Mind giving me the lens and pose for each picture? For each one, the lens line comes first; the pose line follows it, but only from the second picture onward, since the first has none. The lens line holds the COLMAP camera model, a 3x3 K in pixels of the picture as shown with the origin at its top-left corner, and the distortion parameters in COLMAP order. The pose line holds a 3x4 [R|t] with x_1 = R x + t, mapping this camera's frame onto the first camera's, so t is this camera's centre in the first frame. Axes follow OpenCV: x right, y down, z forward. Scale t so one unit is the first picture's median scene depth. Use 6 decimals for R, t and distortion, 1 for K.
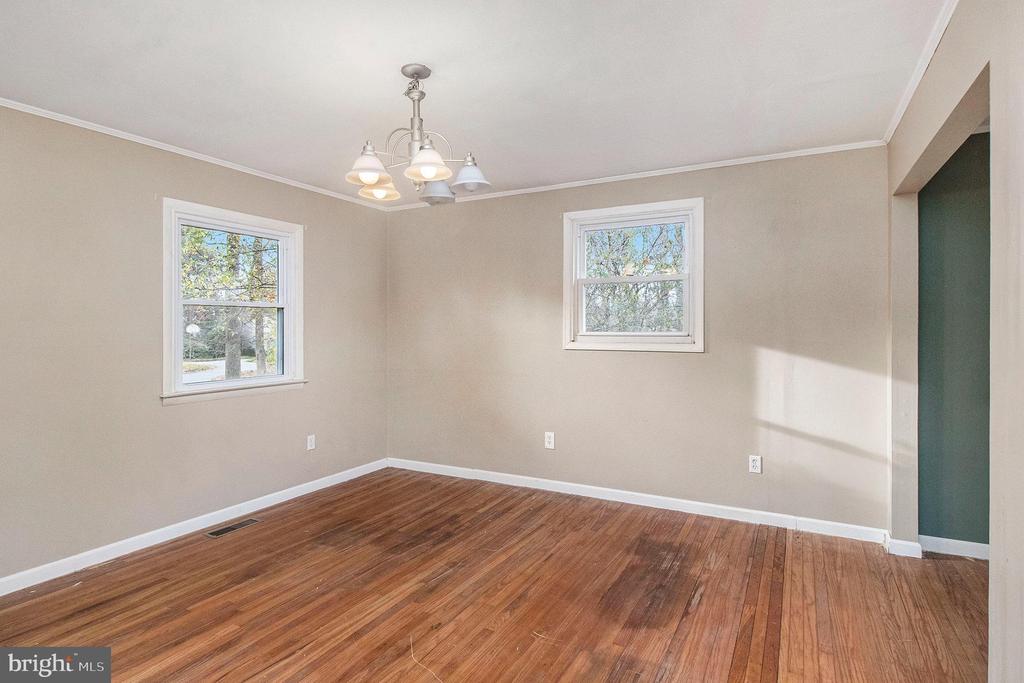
lens RADIAL K [[528.2, 0, 512.0], [0, 528.2, 341.5], [0, 0, 1]] dist [0.000693, 0.000120]
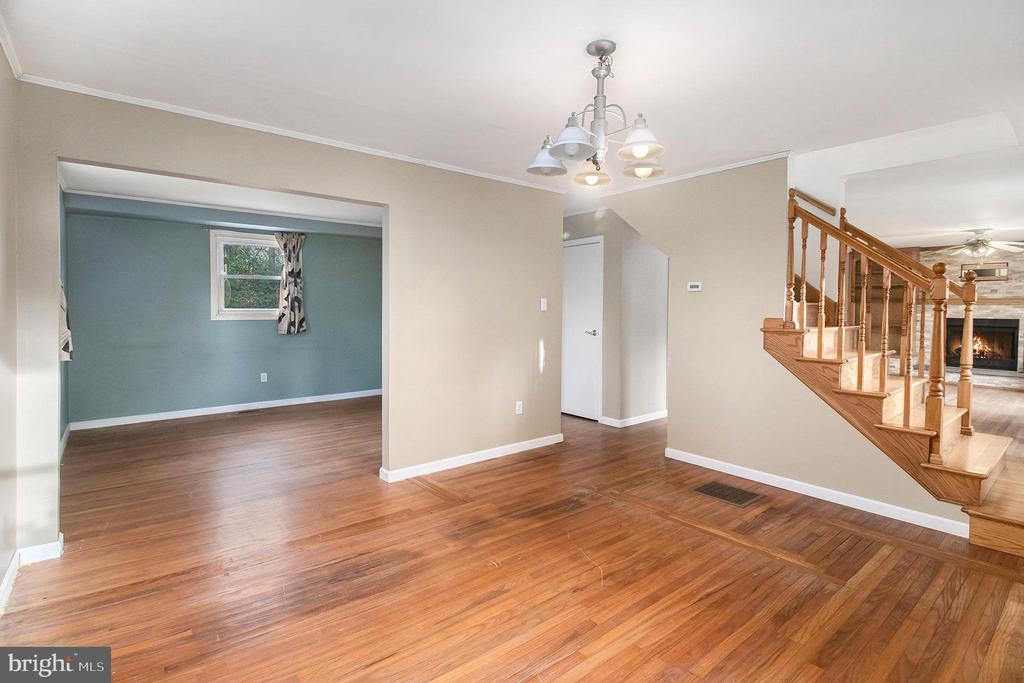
lens RADIAL K [[491.8, 0, 513.5], [0, 491.8, 320.3], [0, 0, 1]] dist [0.000148, -0.000027]
pose [[-0.921784, -0.015193, 0.387405, -0.395308], [-0.004061, 0.999555, 0.029536, -0.025714], [-0.387682, 0.025653, -0.921436, 1.931963]]
